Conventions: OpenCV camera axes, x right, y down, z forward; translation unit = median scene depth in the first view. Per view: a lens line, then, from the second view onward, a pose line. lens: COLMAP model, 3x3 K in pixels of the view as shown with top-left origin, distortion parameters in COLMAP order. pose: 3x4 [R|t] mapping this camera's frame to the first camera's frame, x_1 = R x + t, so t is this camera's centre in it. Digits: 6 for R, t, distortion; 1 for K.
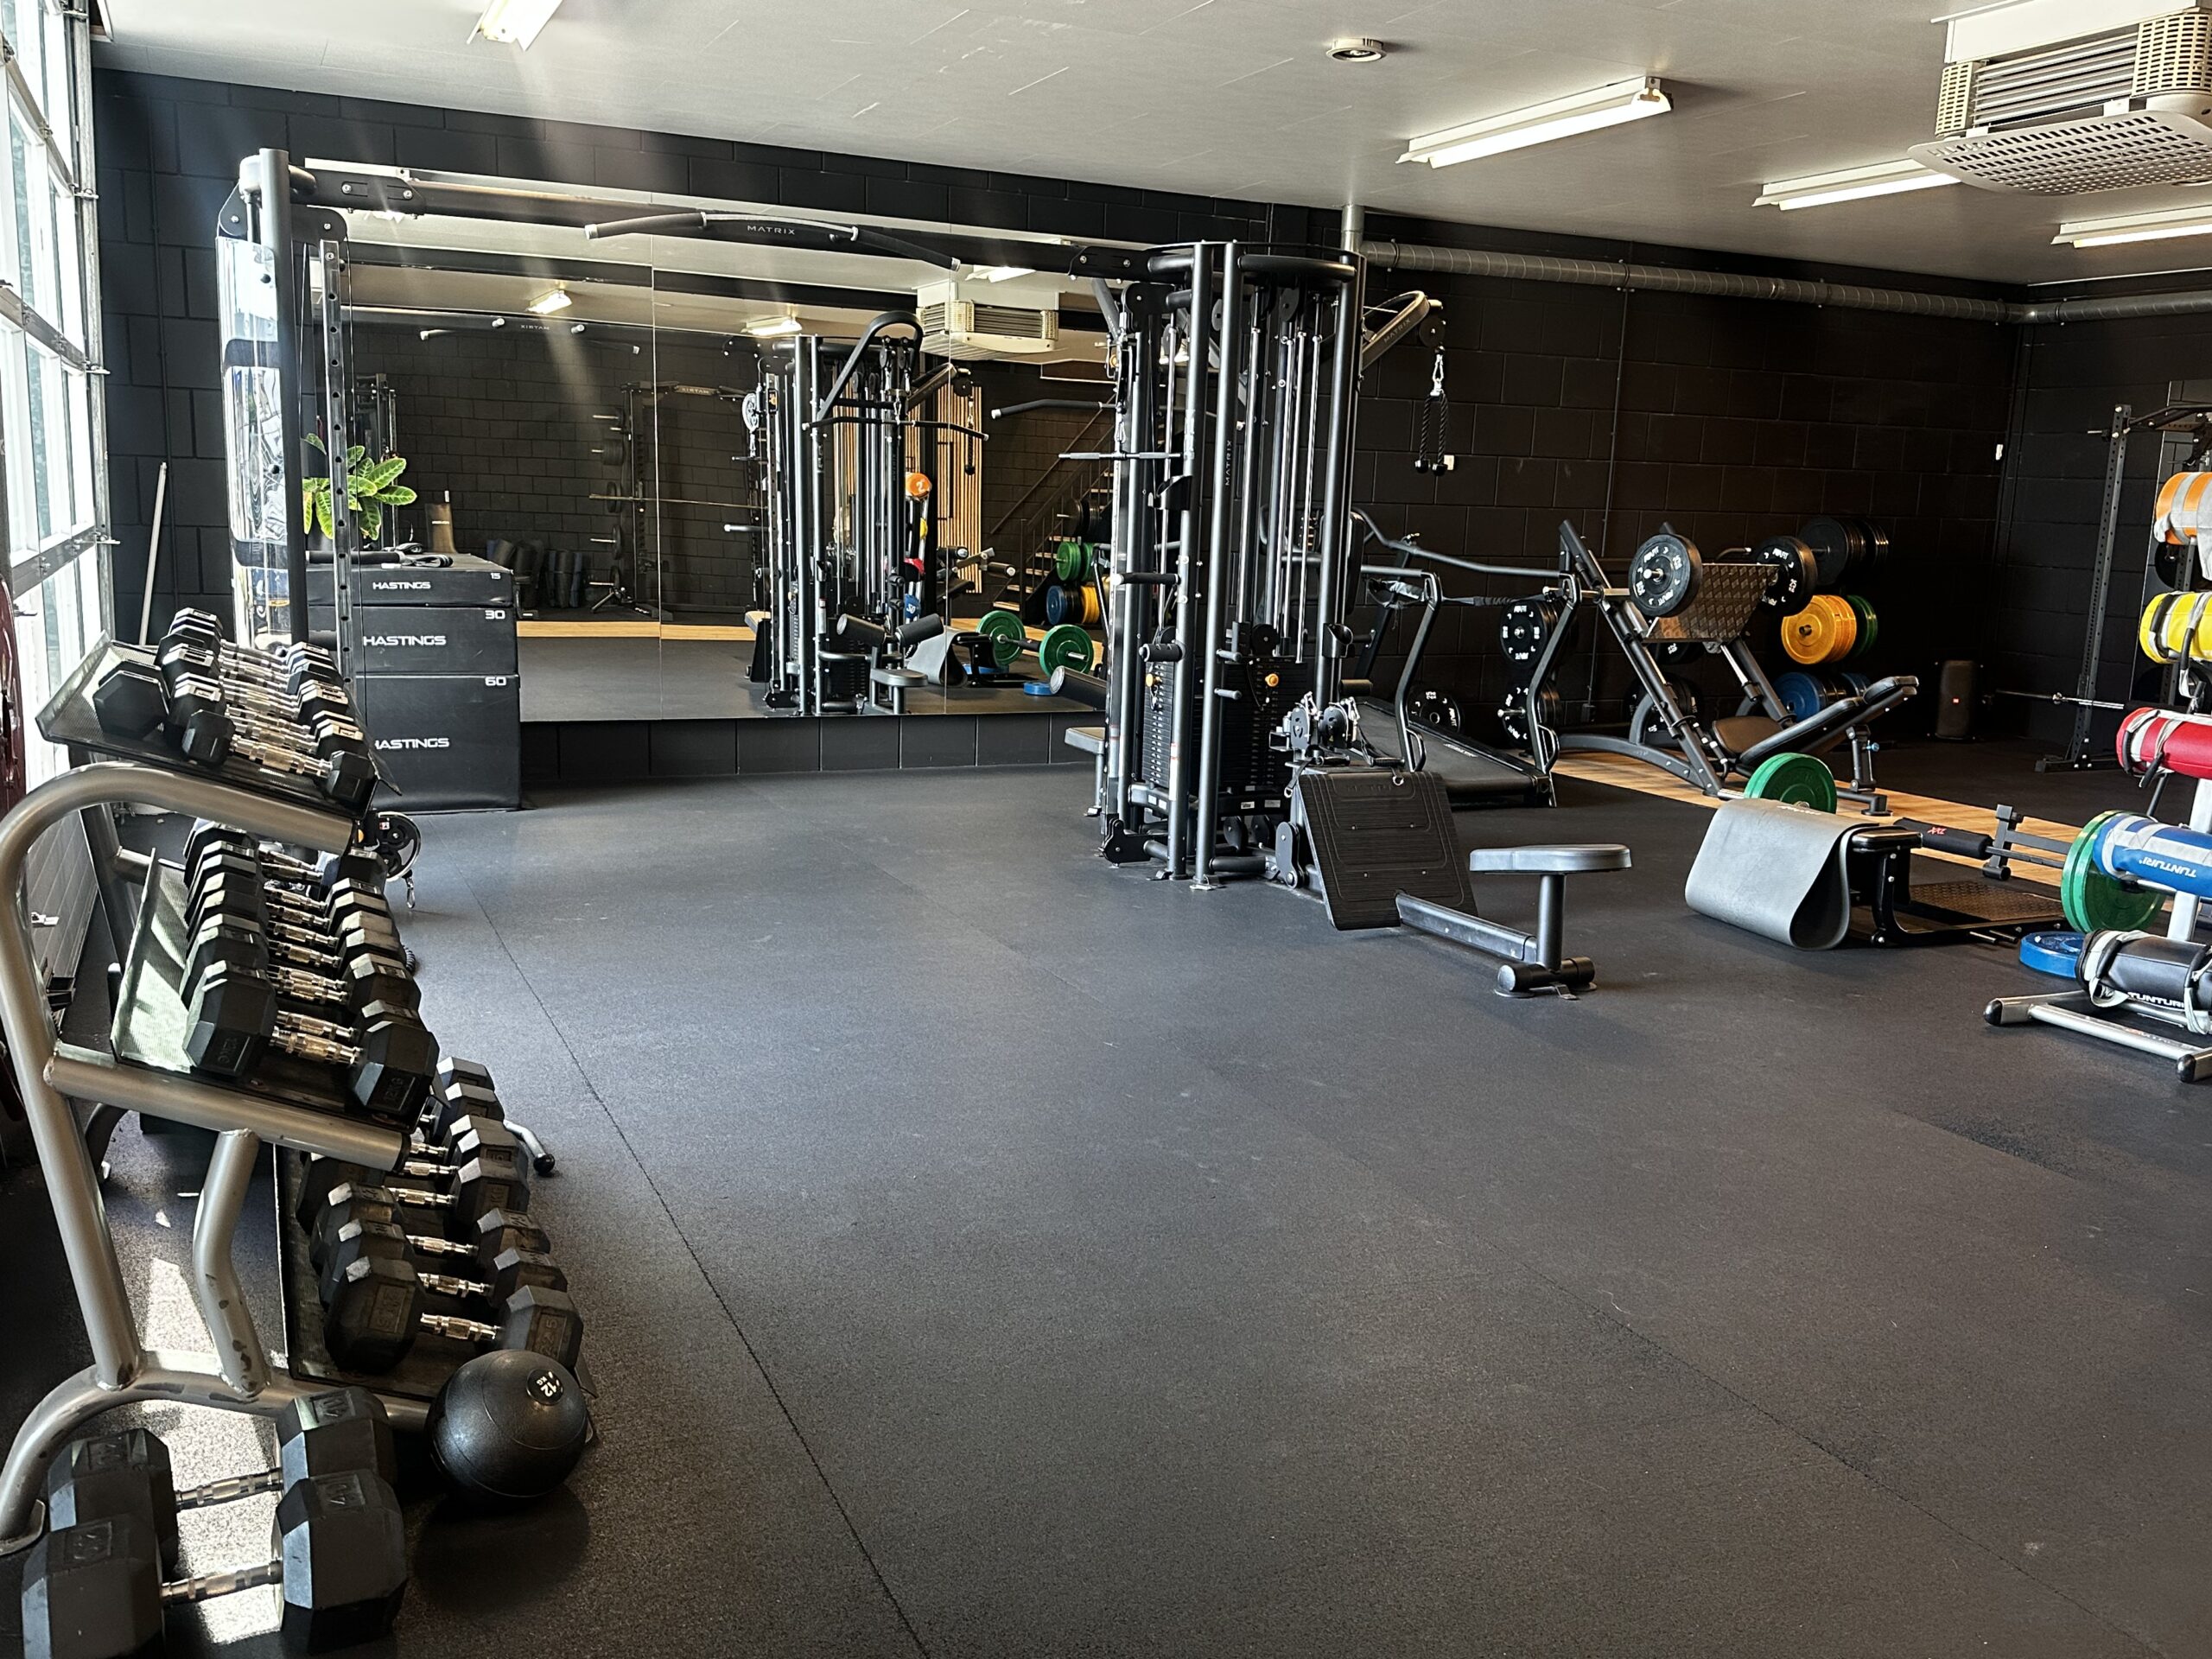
lens RADIAL K [[1831.4, 0, 1106.0], [0, 1831.4, 829.5], [0, 0, 1]] dist [-0.001528, -0.005441]
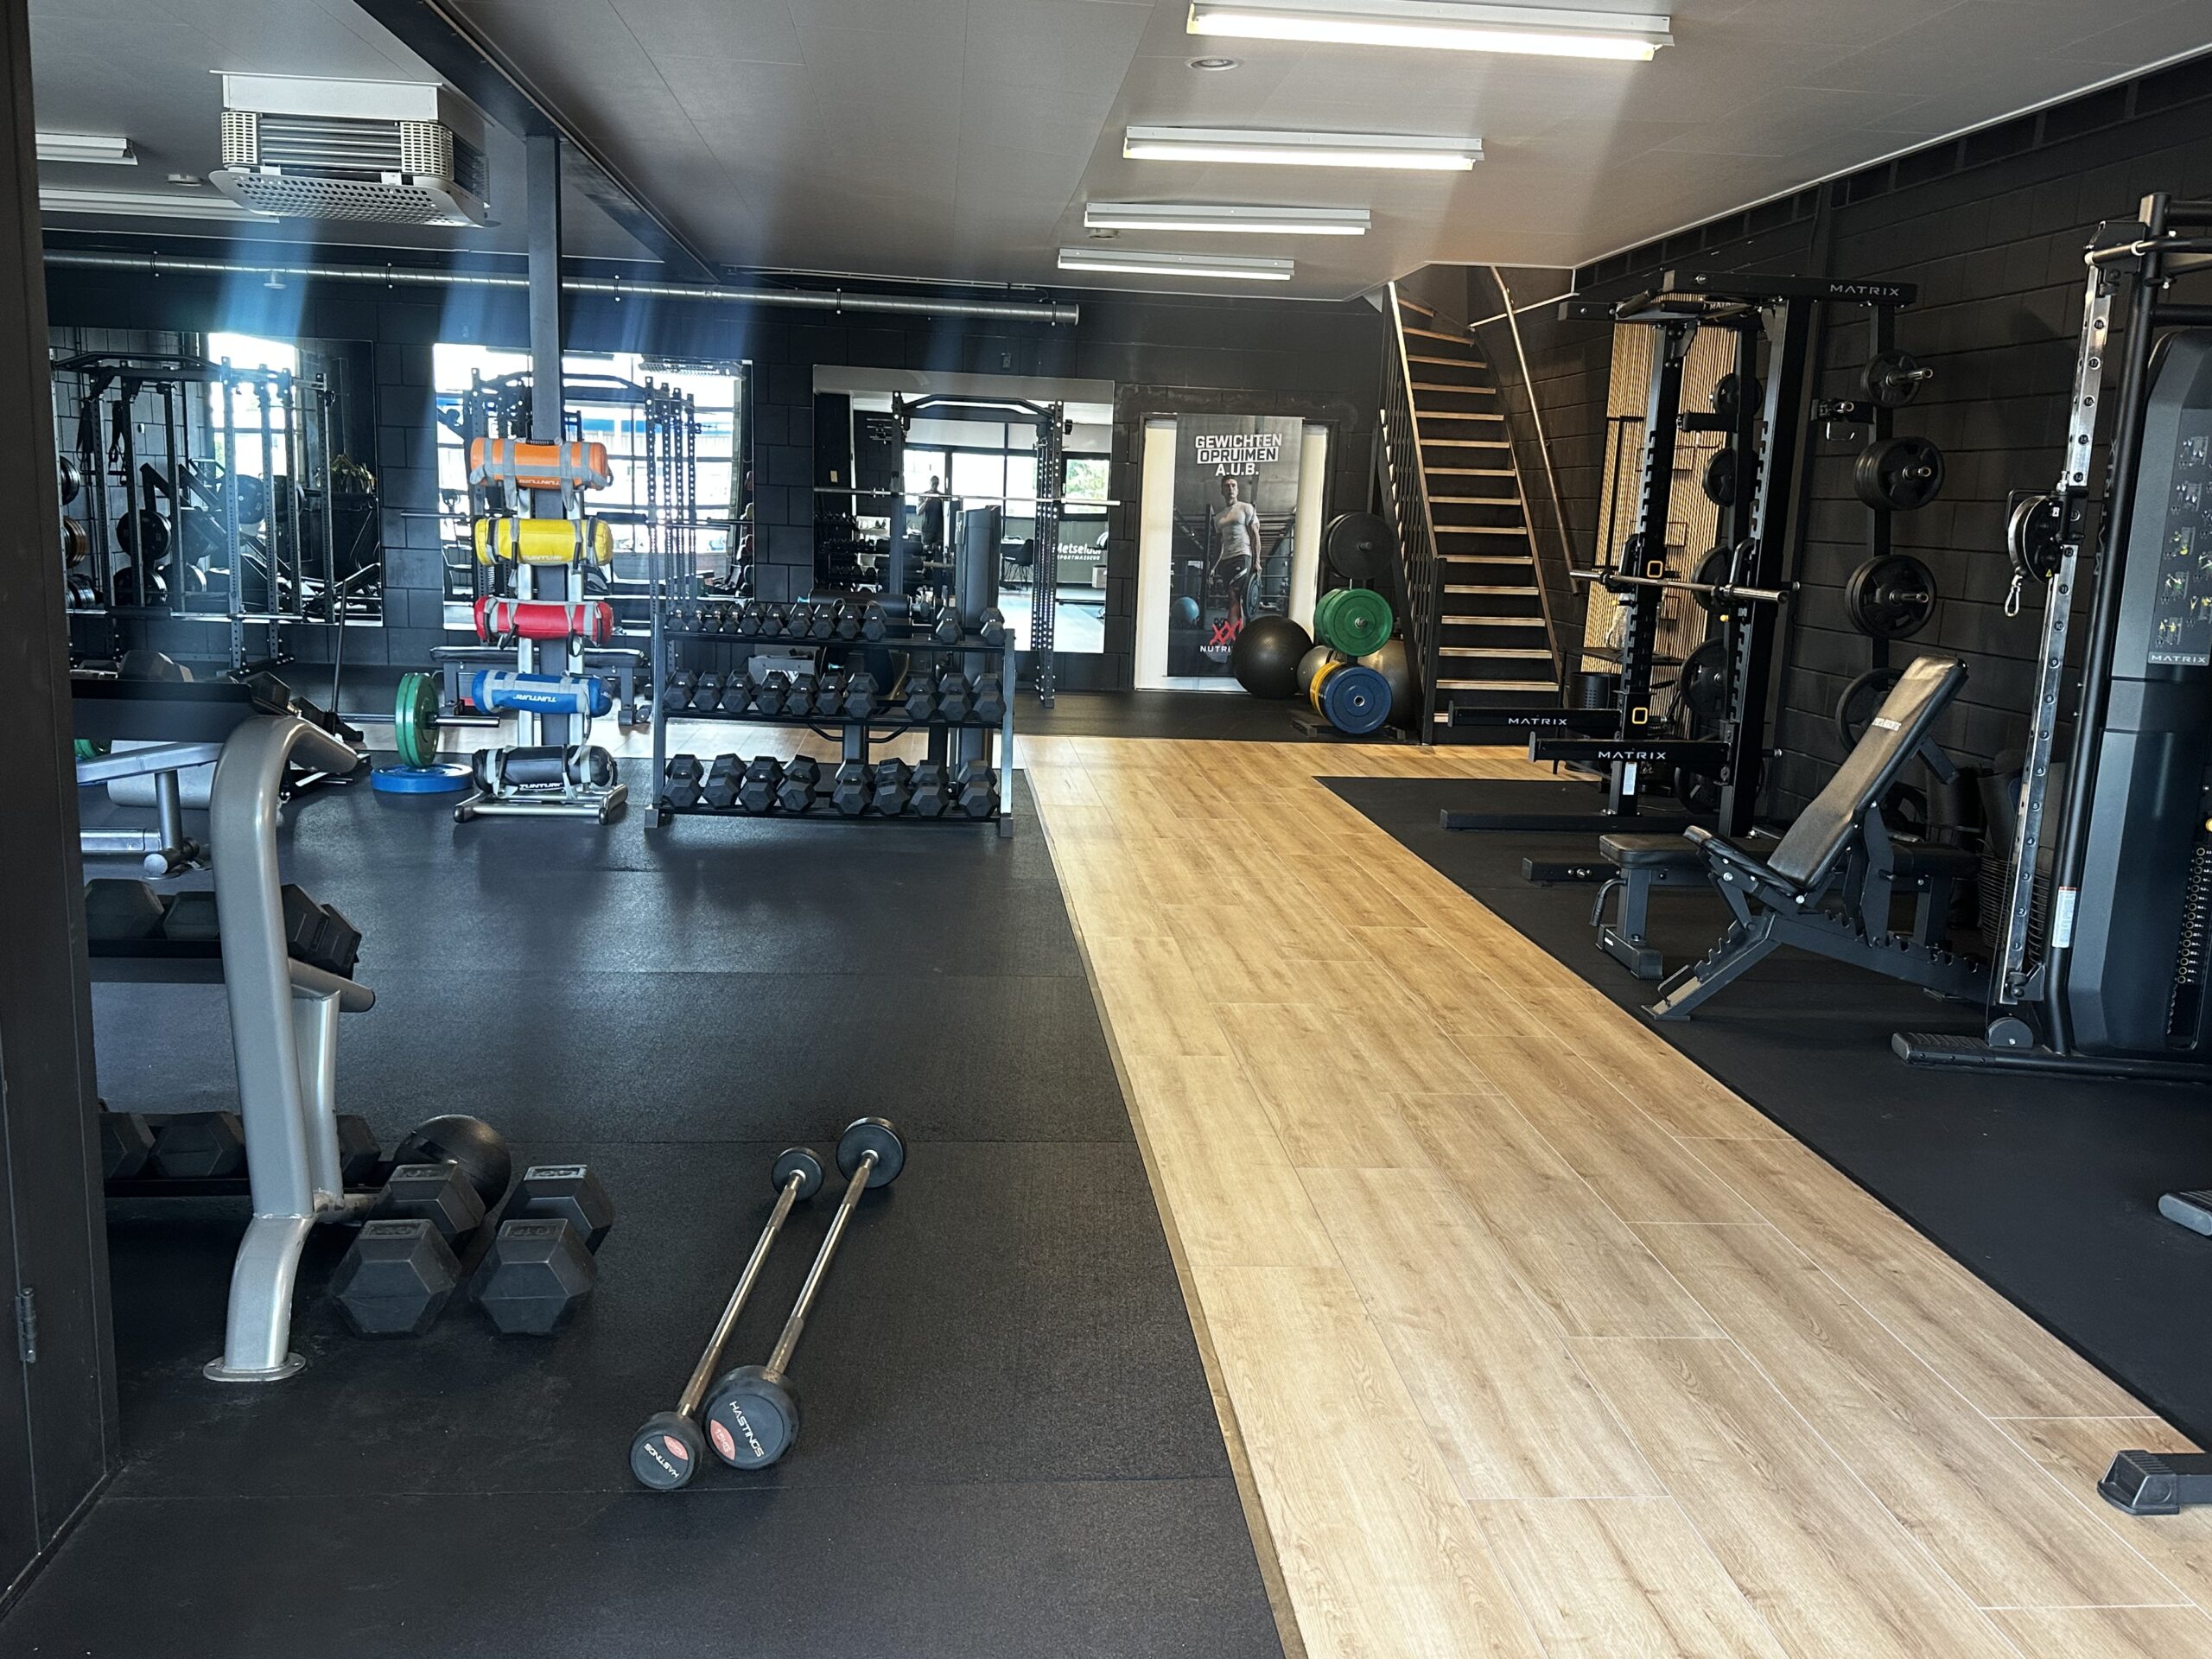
lens RADIAL K [[1831.4, 0, 1106.0], [0, 1831.4, 829.5], [0, 0, 1]] dist [-0.001528, -0.005441]
pose [[0.349752, -0.190307, 0.917310, -0.647722], [0.138697, 0.978879, 0.150198, -0.034042], [-0.926519, 0.074696, 0.368760, -0.007017]]
